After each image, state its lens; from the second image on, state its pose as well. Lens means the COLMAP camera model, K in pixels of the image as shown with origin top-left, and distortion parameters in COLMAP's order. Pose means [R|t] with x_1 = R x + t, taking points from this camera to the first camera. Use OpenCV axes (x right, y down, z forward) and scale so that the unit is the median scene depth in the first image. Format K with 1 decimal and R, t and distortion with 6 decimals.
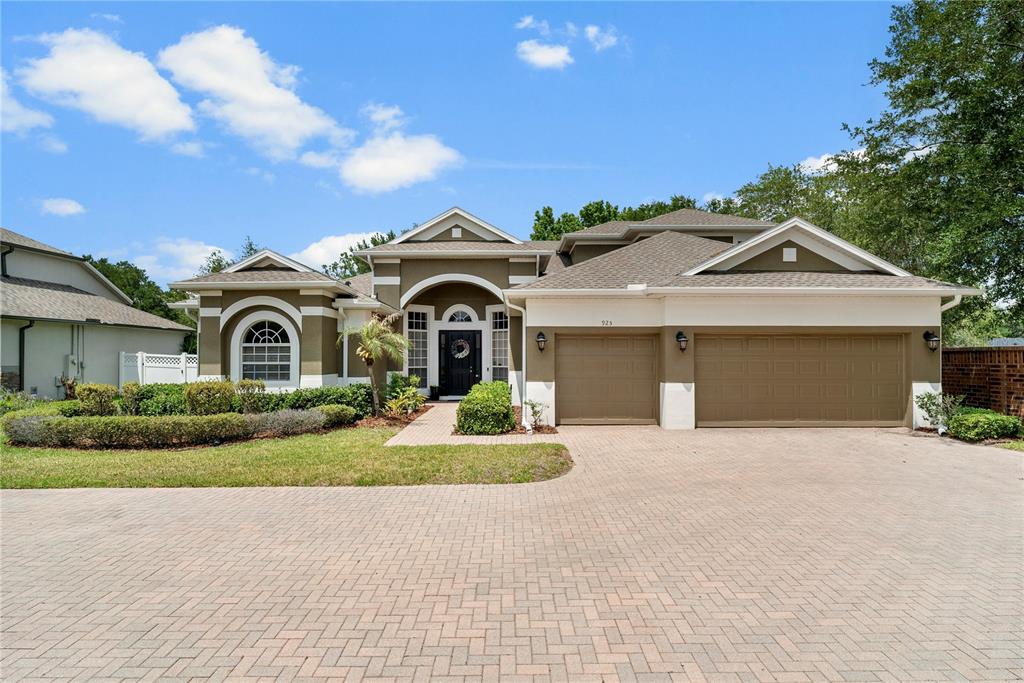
lens RADIAL K [[530.1, 0, 520.4], [0, 530.1, 352.6], [0, 0, 1]] dist [0.000957, 0.000201]
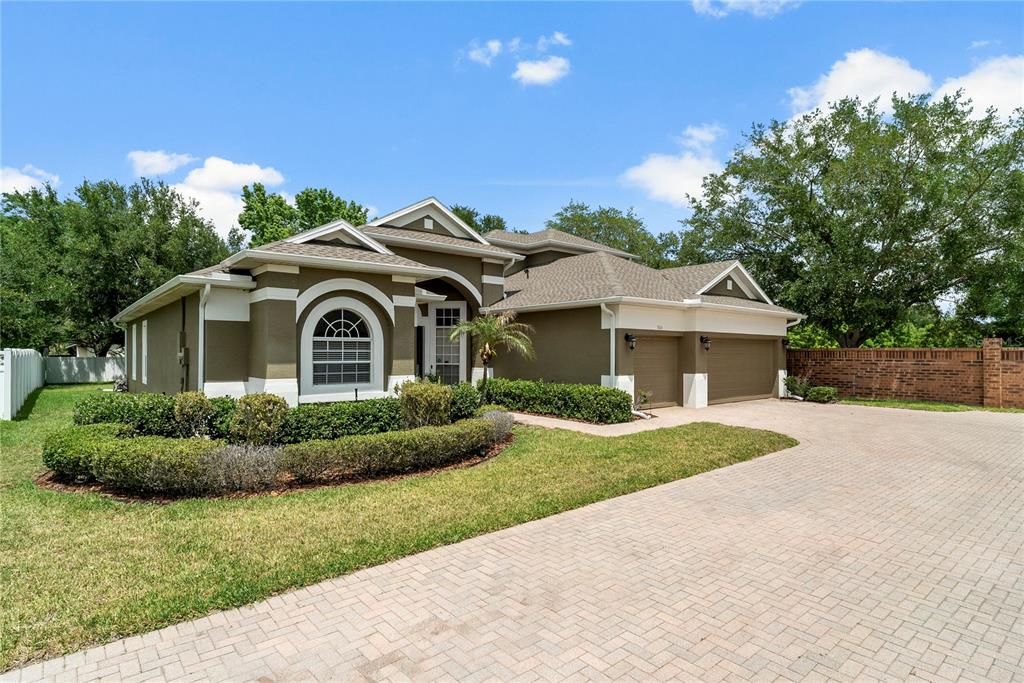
lens RADIAL K [[530.1, 0, 520.4], [0, 530.1, 352.6], [0, 0, 1]] dist [0.000957, 0.000201]
pose [[0.769511, 0.002832, 0.638627, -0.784023], [-0.006262, 0.999976, 0.003111, 0.001456], [-0.638603, -0.006393, 0.769510, 0.208697]]
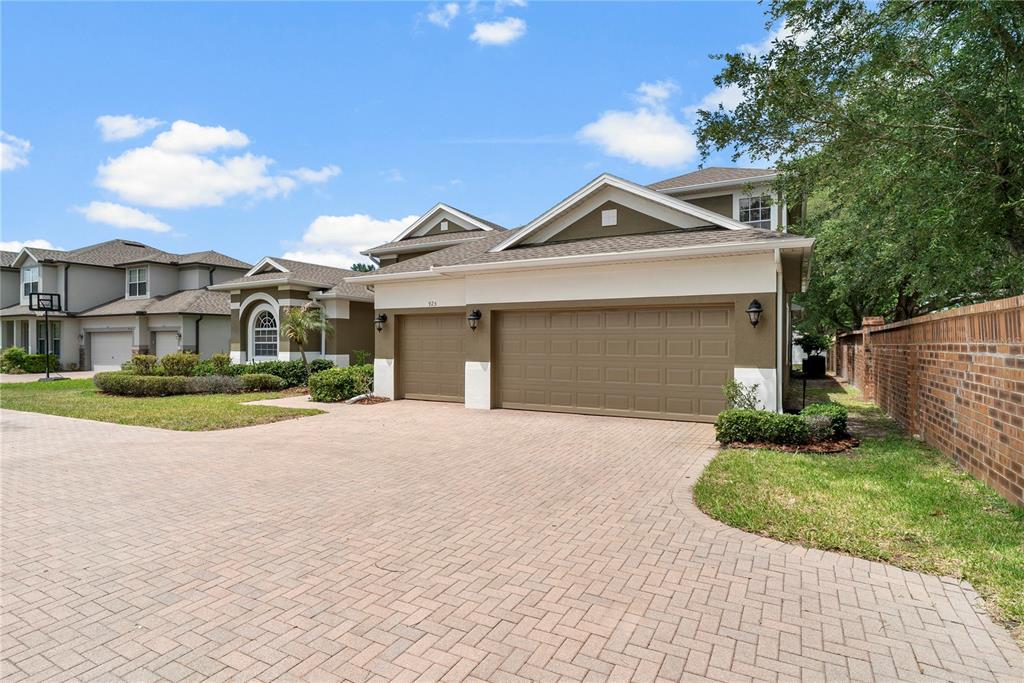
lens RADIAL K [[531.4, 0, 512.0], [0, 531.4, 341.5], [0, 0, 1]] dist [-0.003068, -0.000304]
pose [[0.871317, 0.000169, -0.490721, 0.707241], [-0.000028, 1.000000, 0.000293, 0.016102], [0.490721, -0.000242, 0.871317, 0.143442]]
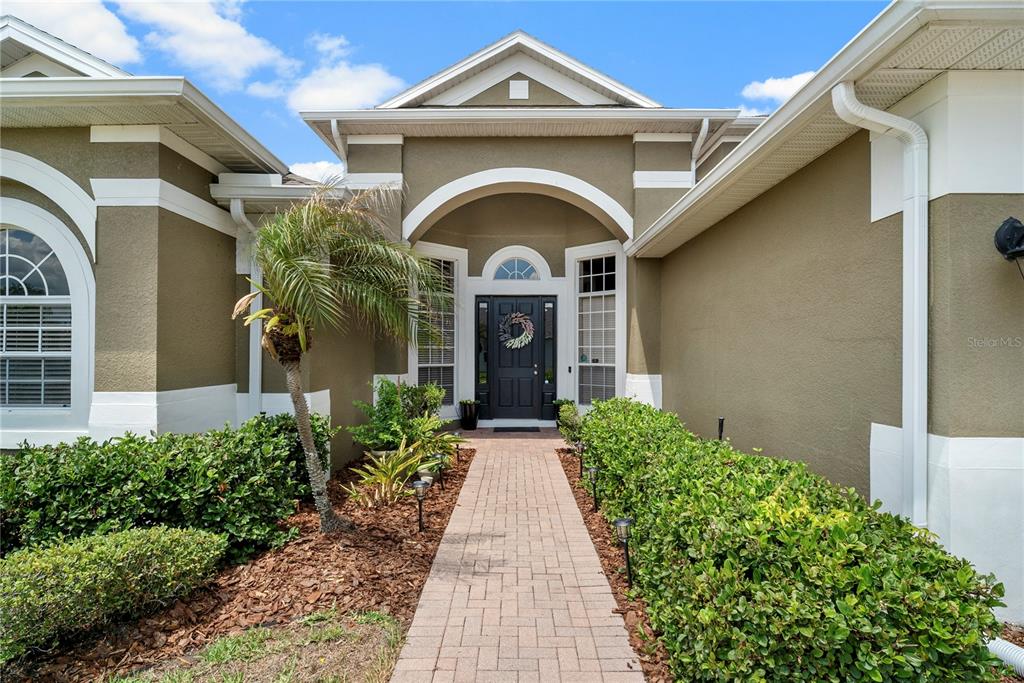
lens RADIAL K [[531.8, 0, 513.9], [0, 531.8, 346.7], [0, 0, 1]] dist [-0.000257, 0.000123]
pose [[0.999803, 0.002811, -0.019642, -0.149277], [-0.002875, 0.999990, -0.003279, 0.015111], [0.019633, 0.003335, 0.999802, 0.668459]]
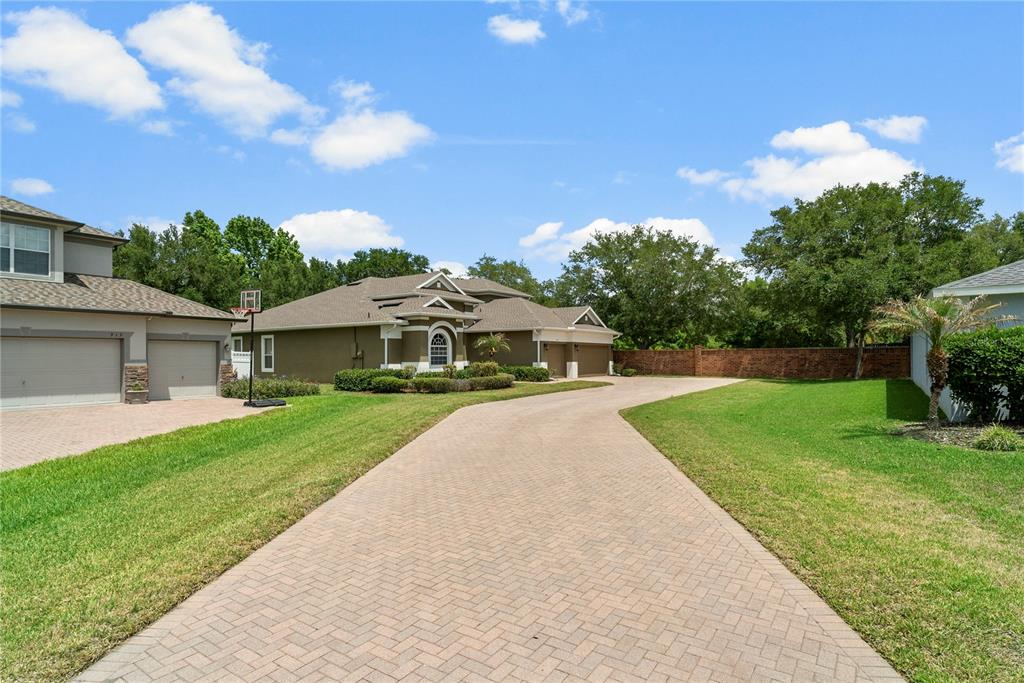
lens RADIAL K [[531.4, 0, 512.0], [0, 531.4, 341.5], [0, 0, 1]] dist [-0.003068, -0.000304]
pose [[0.579836, 0.022514, 0.814422, -1.886642], [-0.000097, 0.999620, -0.027565, 0.021541], [-0.814734, 0.015904, 0.579617, -0.327510]]
